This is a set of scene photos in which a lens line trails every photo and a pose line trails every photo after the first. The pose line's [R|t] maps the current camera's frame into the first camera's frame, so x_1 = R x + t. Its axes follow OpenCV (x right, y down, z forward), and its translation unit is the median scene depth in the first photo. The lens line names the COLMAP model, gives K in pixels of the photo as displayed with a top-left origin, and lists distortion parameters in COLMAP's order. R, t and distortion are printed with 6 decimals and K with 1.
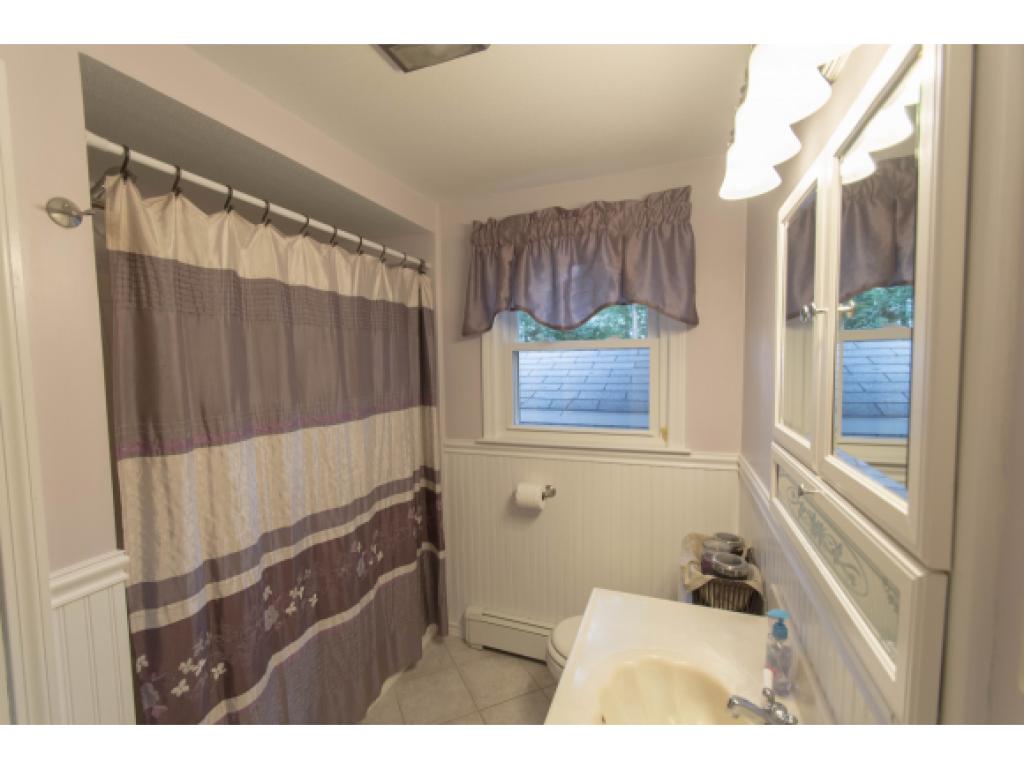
lens RADIAL K [[453.0, 0, 494.6], [0, 453.0, 391.1], [0, 0, 1]] dist [0.003038, -0.000047]
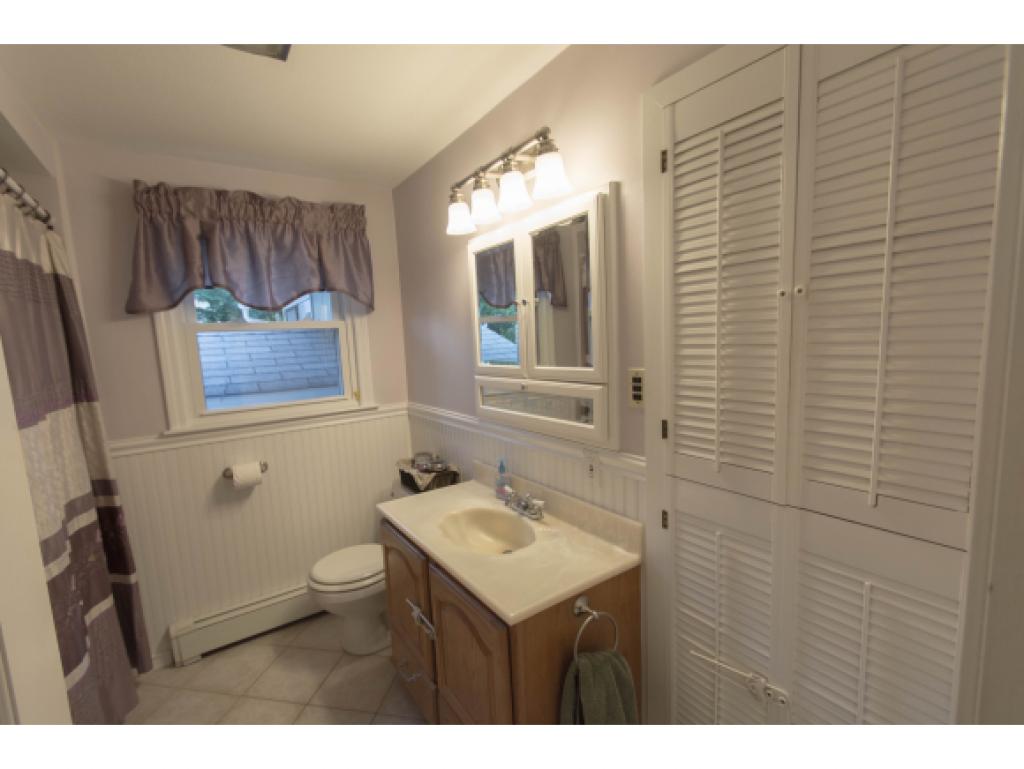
lens RADIAL K [[453.0, 0, 494.6], [0, 453.0, 391.1], [0, 0, 1]] dist [0.003038, -0.000047]
pose [[0.545214, -0.105634, 0.831615, -0.460437], [0.095729, 0.993385, 0.063422, 0.036139], [-0.832813, 0.045031, 0.551719, -0.024788]]
